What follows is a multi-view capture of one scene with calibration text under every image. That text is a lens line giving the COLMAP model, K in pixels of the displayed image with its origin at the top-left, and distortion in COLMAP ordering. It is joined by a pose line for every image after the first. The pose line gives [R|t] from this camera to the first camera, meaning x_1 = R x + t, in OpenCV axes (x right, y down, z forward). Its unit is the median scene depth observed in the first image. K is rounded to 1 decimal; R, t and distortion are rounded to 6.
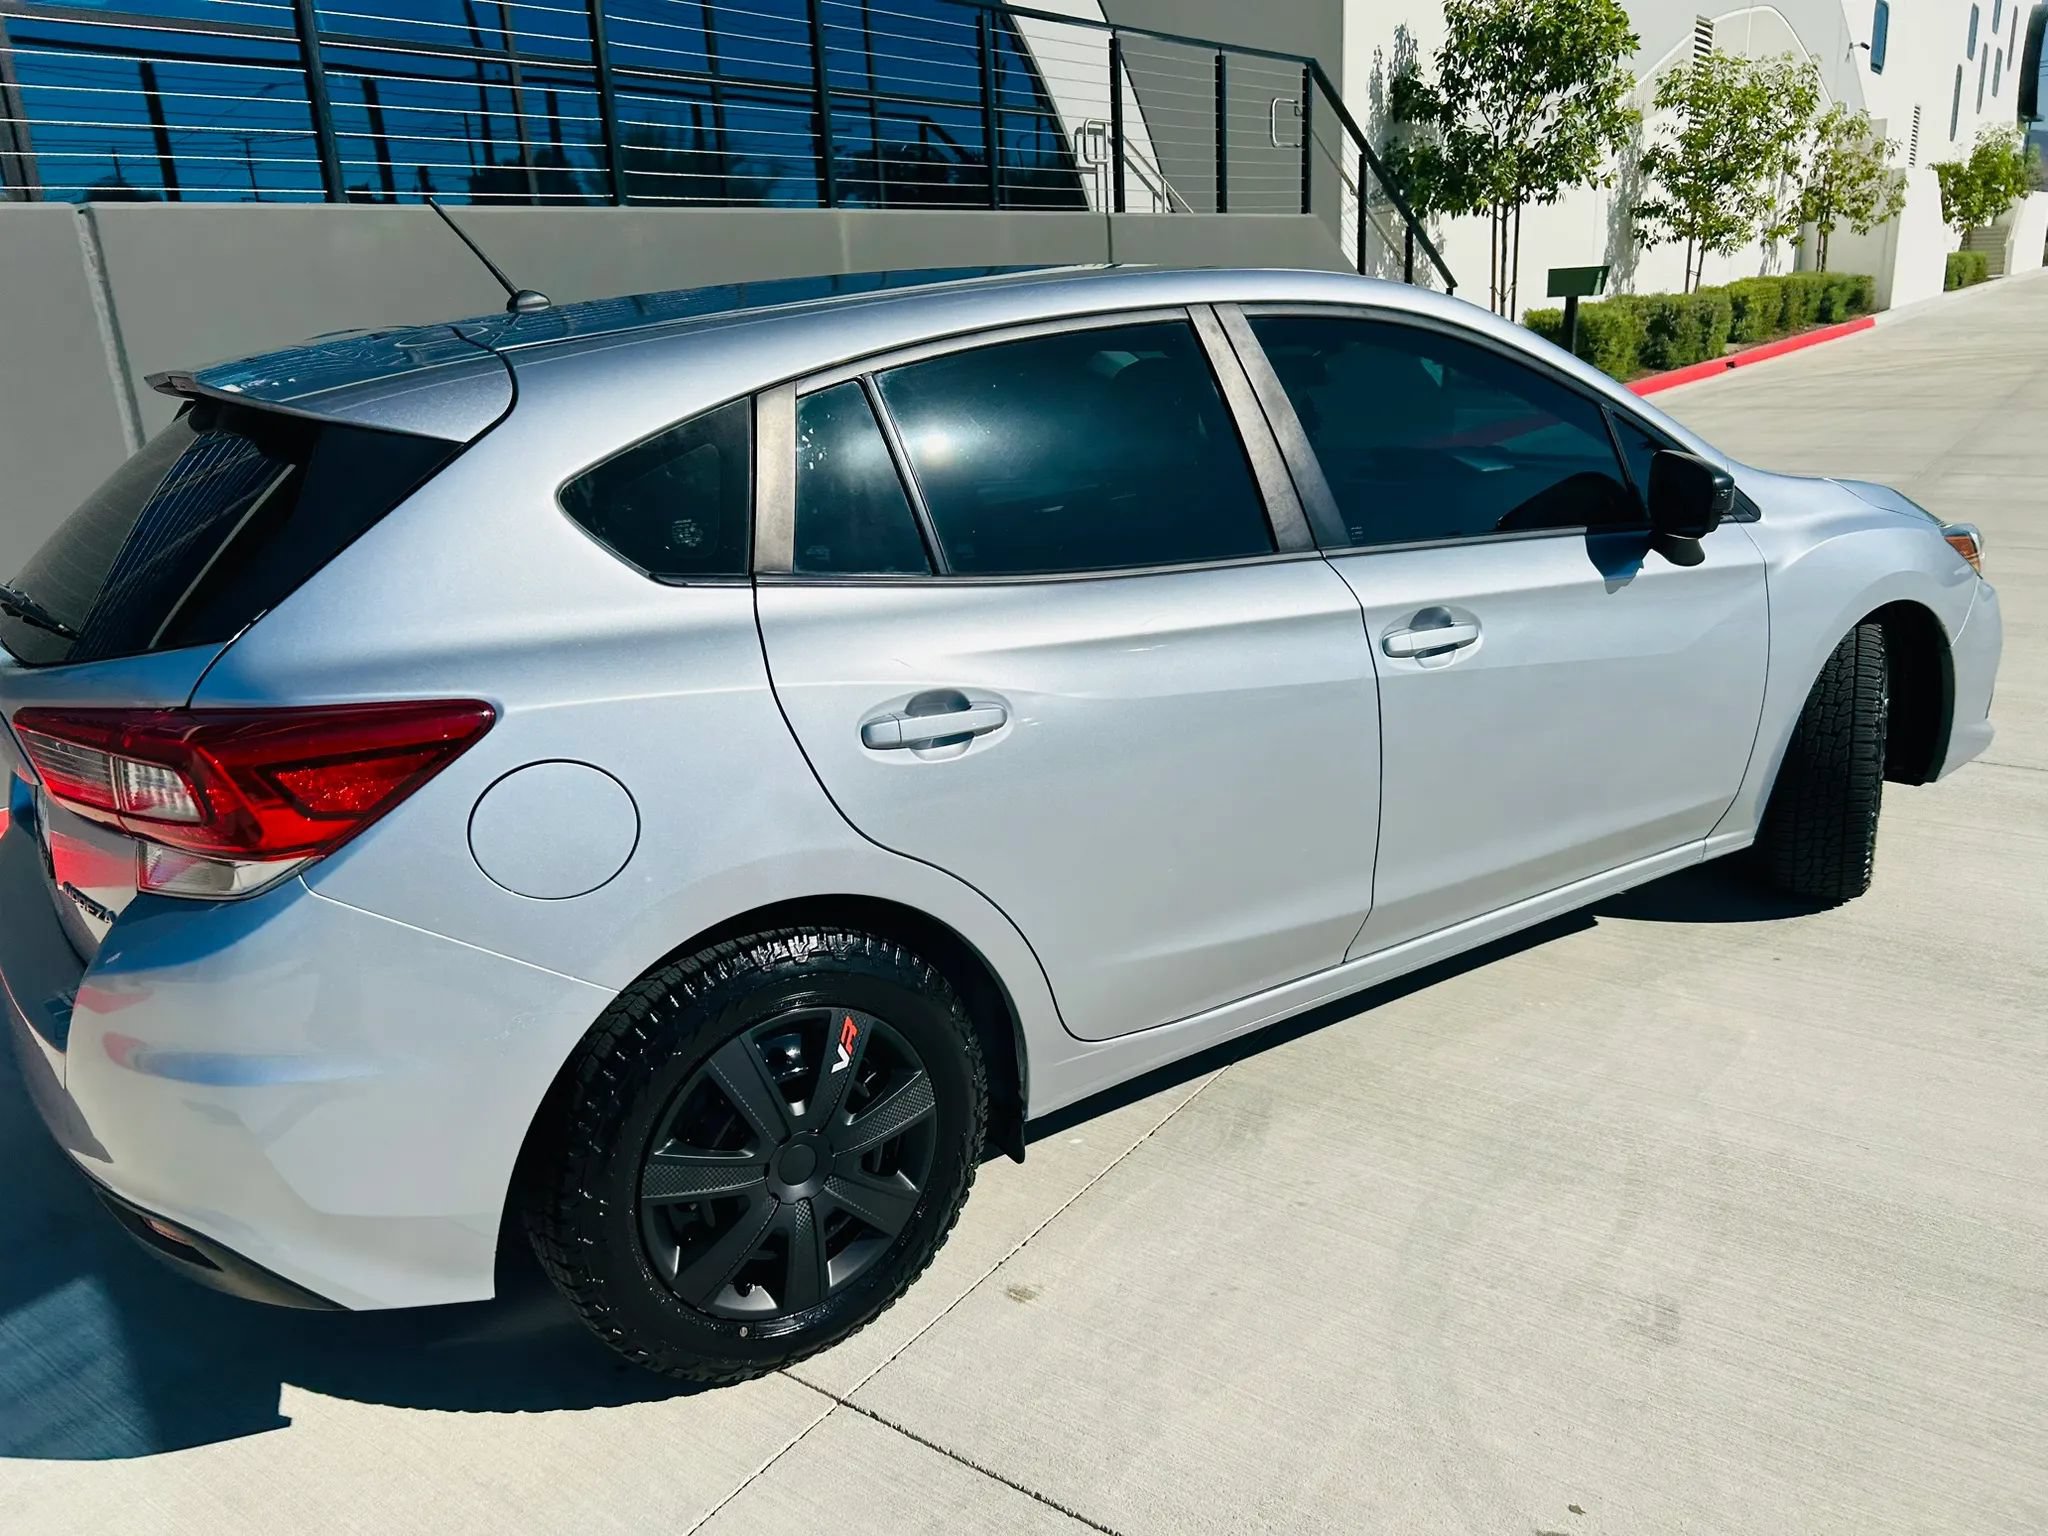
lens RADIAL K [[1570.8, 0, 1012.1], [0, 1570.8, 768.9], [0, 0, 1]] dist [0.048579, -0.049817]
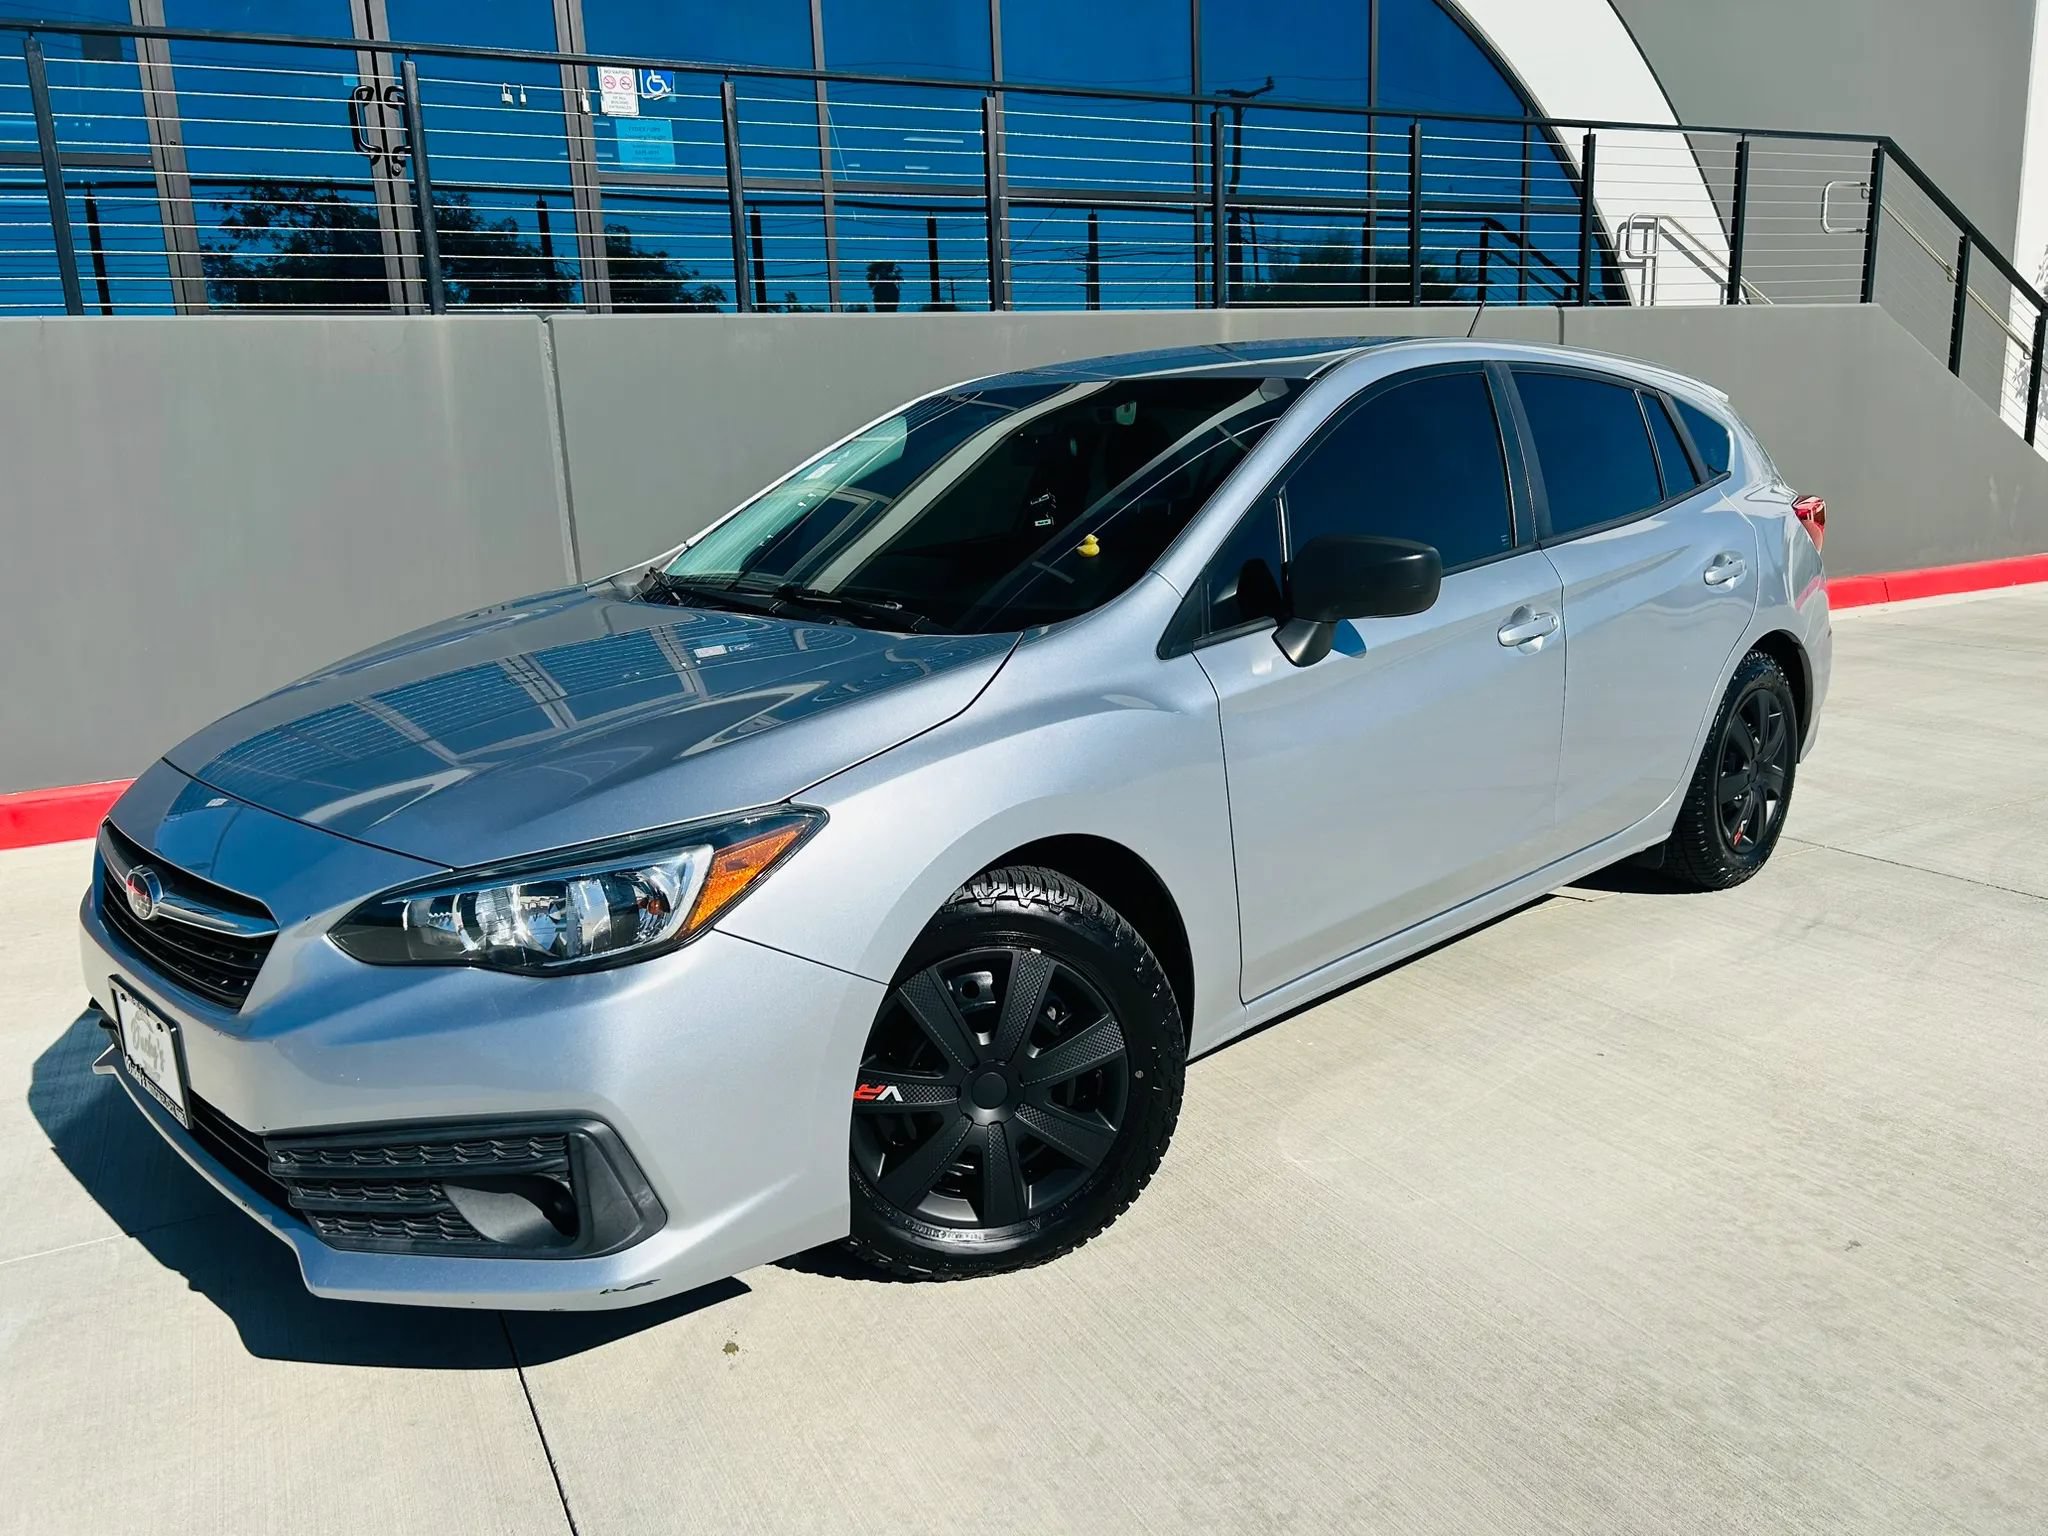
lens RADIAL K [[1570.8, 0, 1008.5], [0, 1570.8, 755.7], [0, 0, 1]] dist [0.048579, -0.049817]
pose [[0.889277, 0.107802, -0.444483, 0.723276], [-0.137977, 0.989781, -0.035996, 0.029198], [0.436061, 0.093338, 0.895064, -0.033057]]
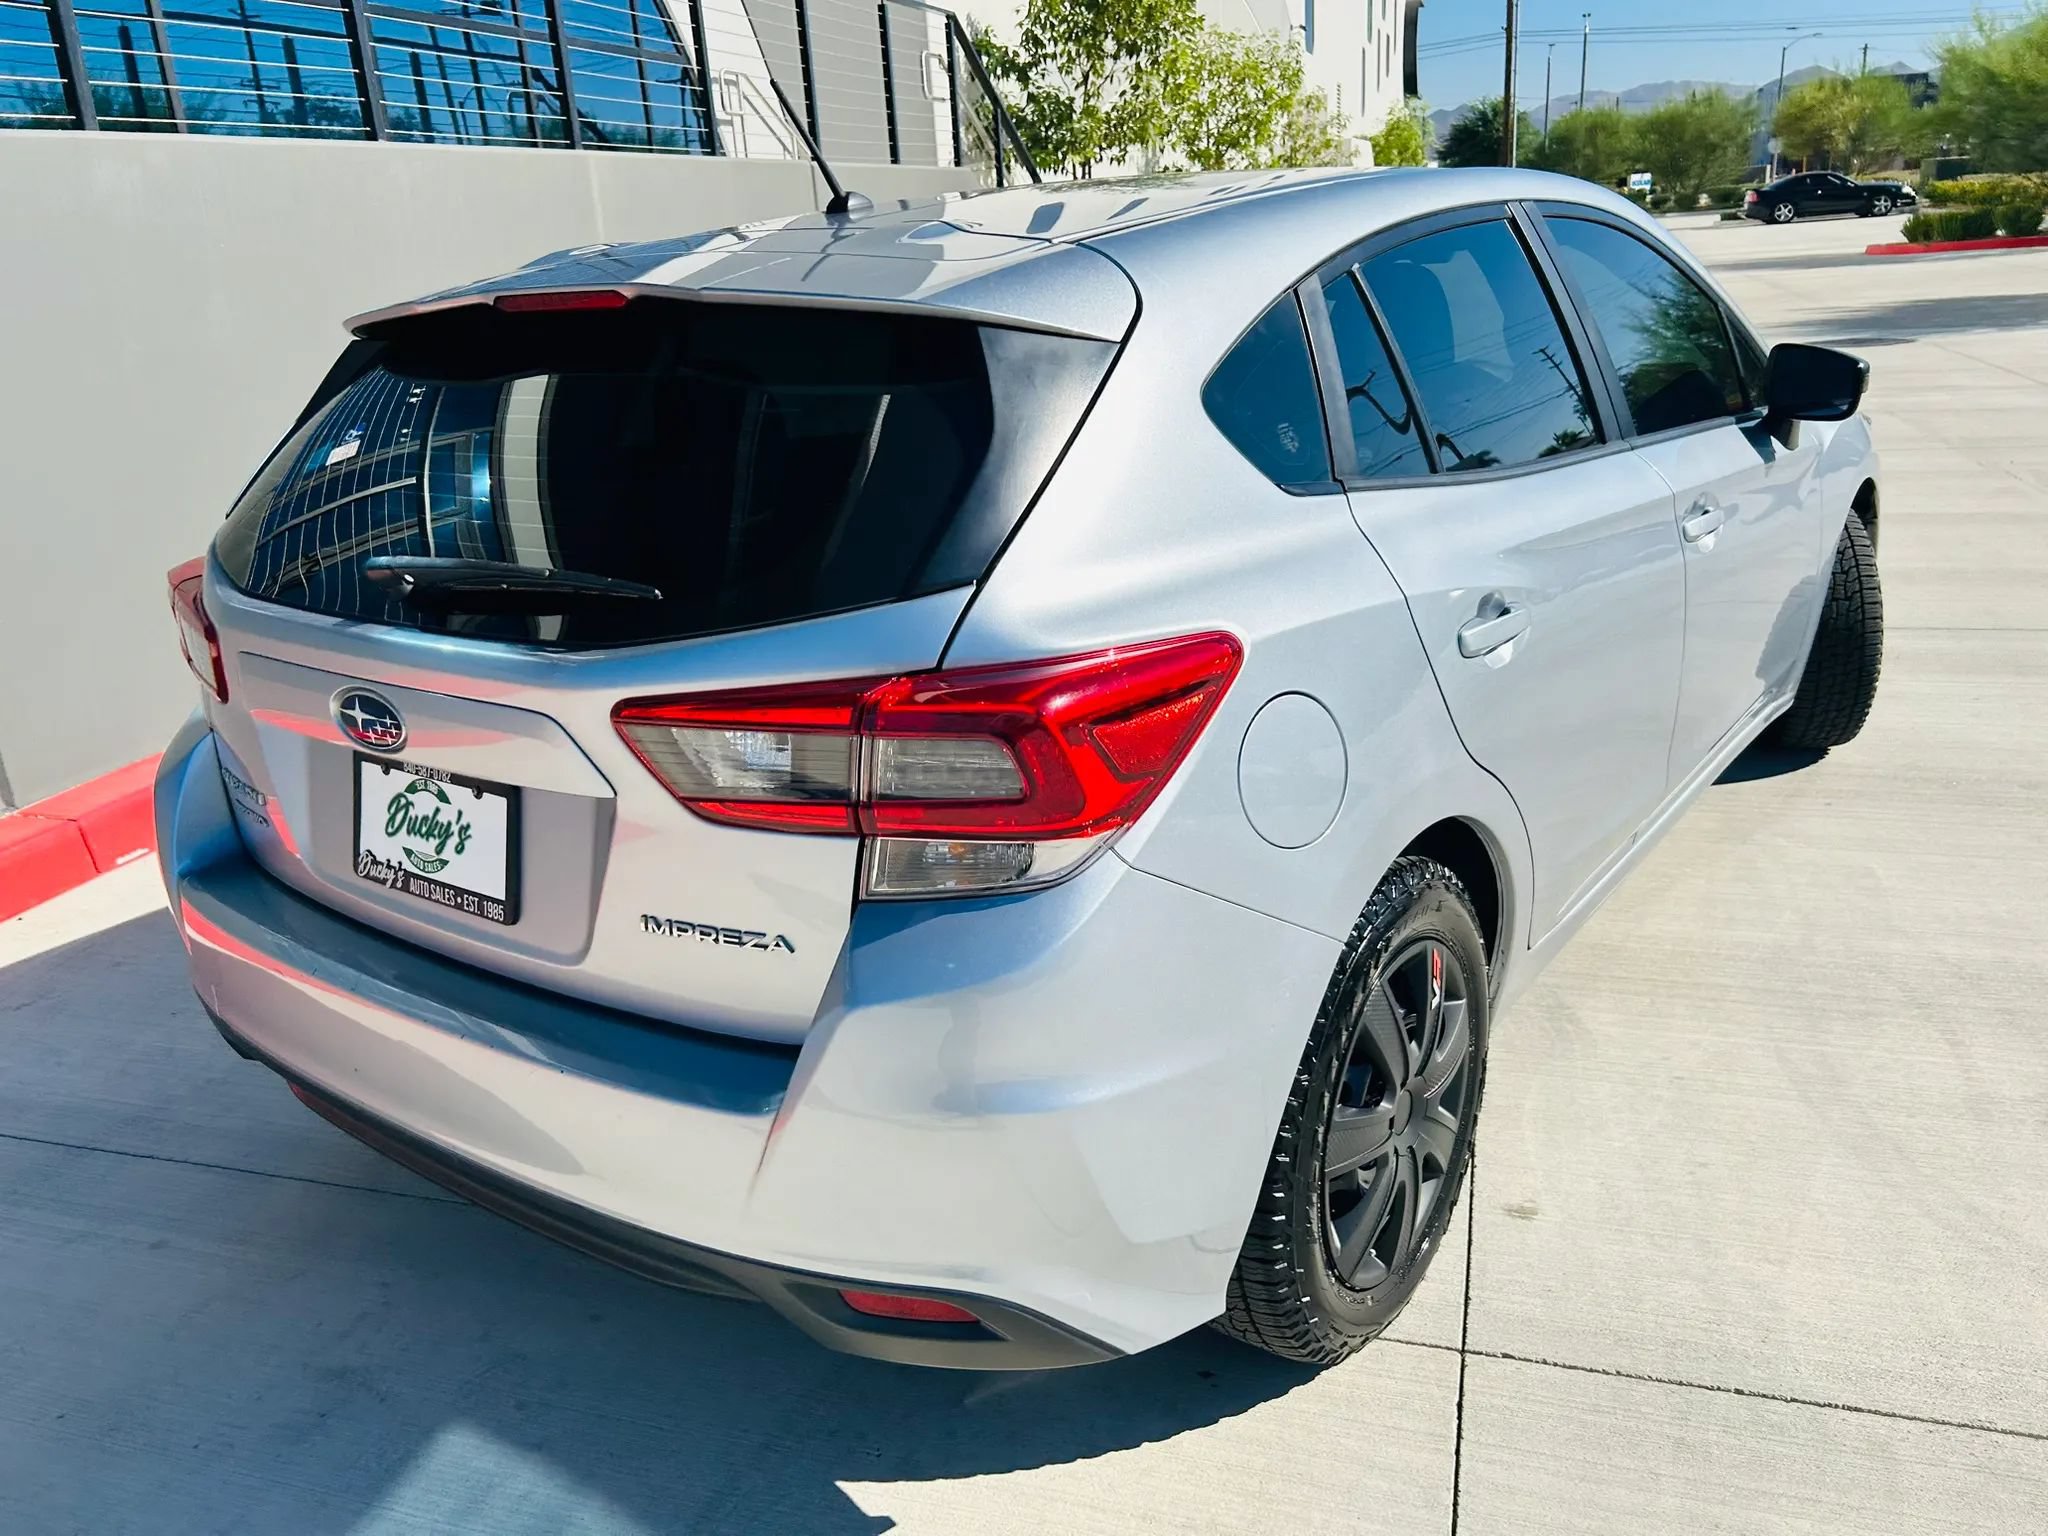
lens RADIAL K [[1570.8, 0, 1019.4], [0, 1570.8, 759.2], [0, 0, 1]] dist [0.048579, -0.049817]
pose [[0.946407, -0.113576, 0.302347, -0.494080], [0.110416, 0.993503, 0.027584, -0.006423], [-0.303515, 0.007279, 0.952799, 0.142160]]
